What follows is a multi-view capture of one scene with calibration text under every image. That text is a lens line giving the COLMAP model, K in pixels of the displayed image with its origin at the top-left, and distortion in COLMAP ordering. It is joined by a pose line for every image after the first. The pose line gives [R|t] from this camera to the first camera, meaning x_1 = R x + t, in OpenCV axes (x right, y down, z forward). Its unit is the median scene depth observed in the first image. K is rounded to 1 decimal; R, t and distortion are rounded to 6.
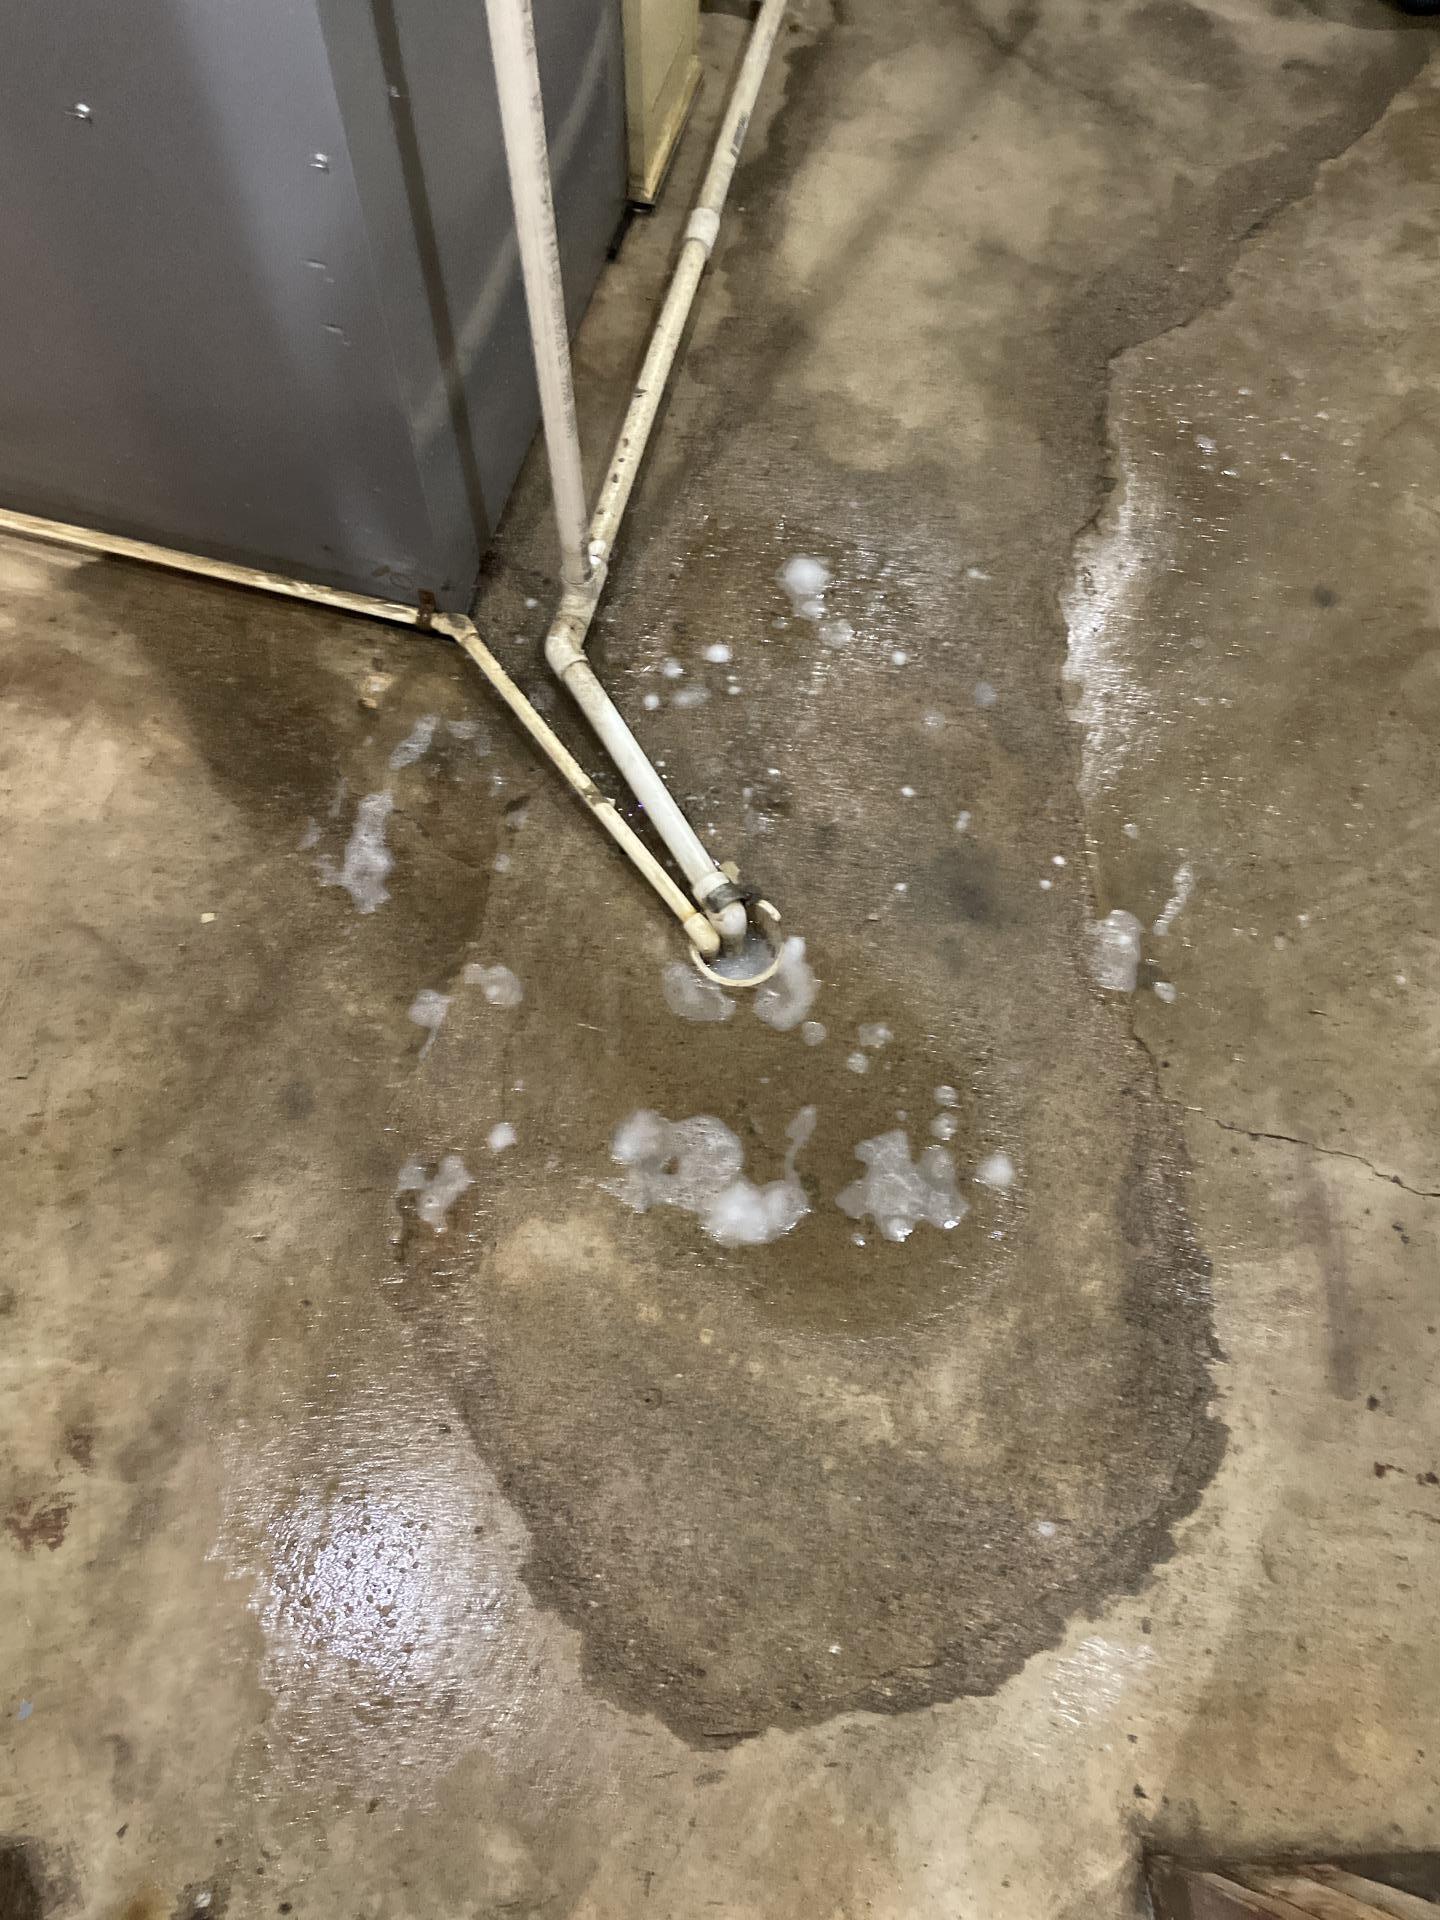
lens RADIAL K [[1465.7, 0, 735.0], [0, 1465.7, 964.1], [0, 0, 1]] dist [0.045680, -0.023419]
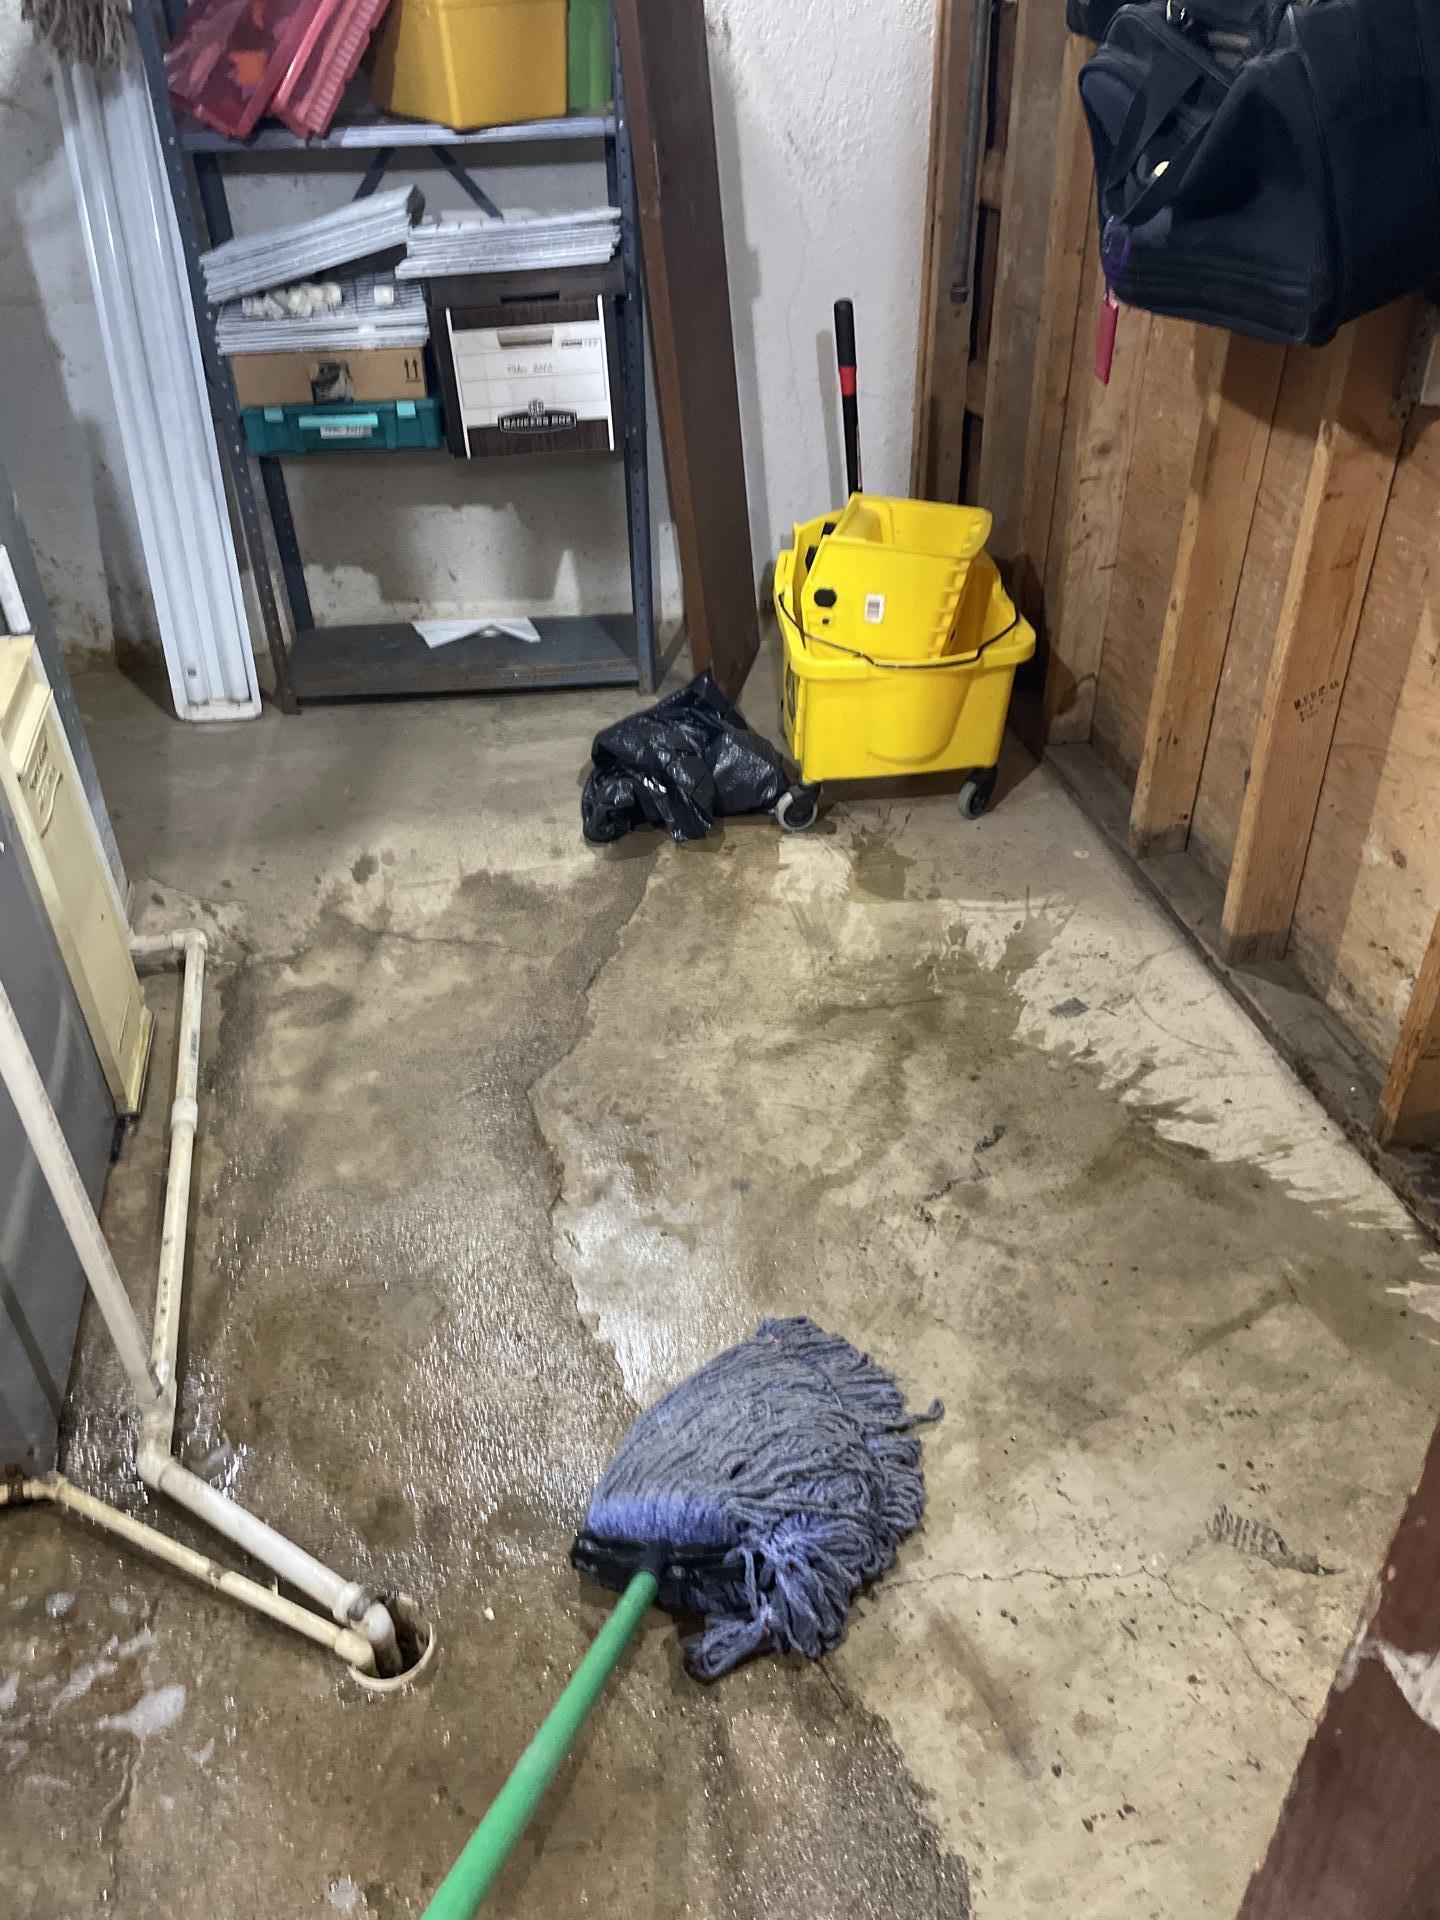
lens RADIAL K [[1465.7, 0, 716.6], [0, 1465.7, 948.6], [0, 0, 1]] dist [0.045680, -0.023419]
pose [[0.893636, -0.296097, 0.337255, 0.000777], [0.427400, 0.790727, -0.438270, 0.149157], [-0.136906, 0.535797, 0.833174, -0.198217]]
